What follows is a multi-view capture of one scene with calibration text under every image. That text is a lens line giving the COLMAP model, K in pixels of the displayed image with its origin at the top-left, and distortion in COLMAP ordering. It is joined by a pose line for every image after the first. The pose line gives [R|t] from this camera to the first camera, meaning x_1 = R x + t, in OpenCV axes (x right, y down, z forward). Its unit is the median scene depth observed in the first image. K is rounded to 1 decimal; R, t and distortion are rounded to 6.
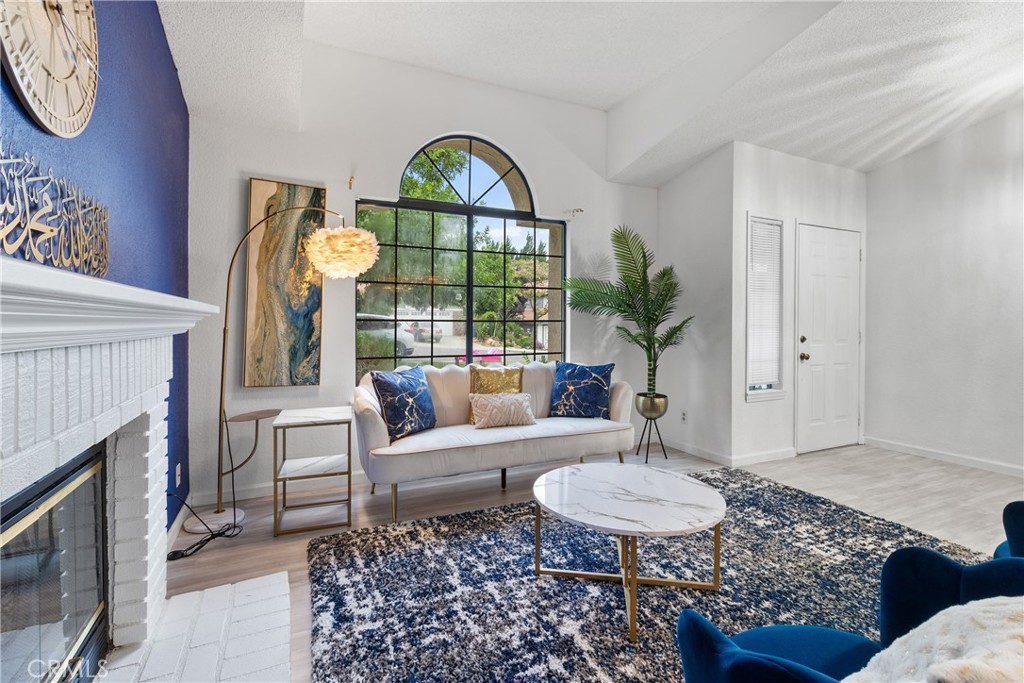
lens RADIAL K [[481.1, 0, 513.5], [0, 481.1, 324.1], [0, 0, 1]] dist [0.000753, 0.000467]
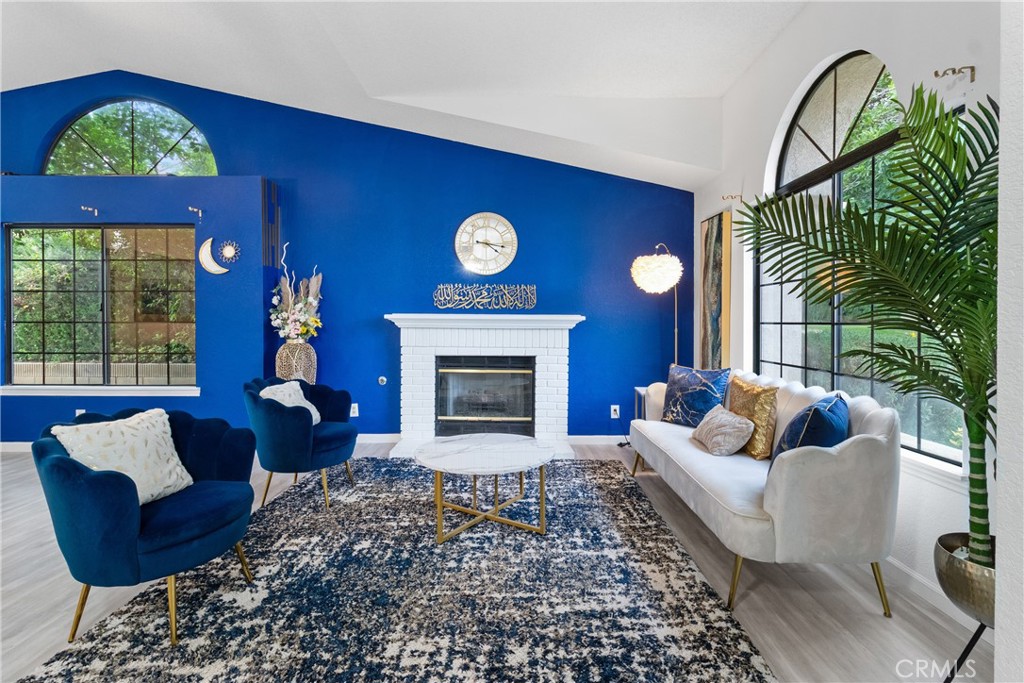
lens RADIAL K [[481.1, 0, 513.5], [0, 481.1, 324.1], [0, 0, 1]] dist [0.000753, 0.000467]
pose [[-0.434889, 0.001302, -0.900483, 1.221985], [-0.011288, 0.999913, 0.006897, -0.008448], [0.900413, 0.013164, -0.434836, 1.439406]]
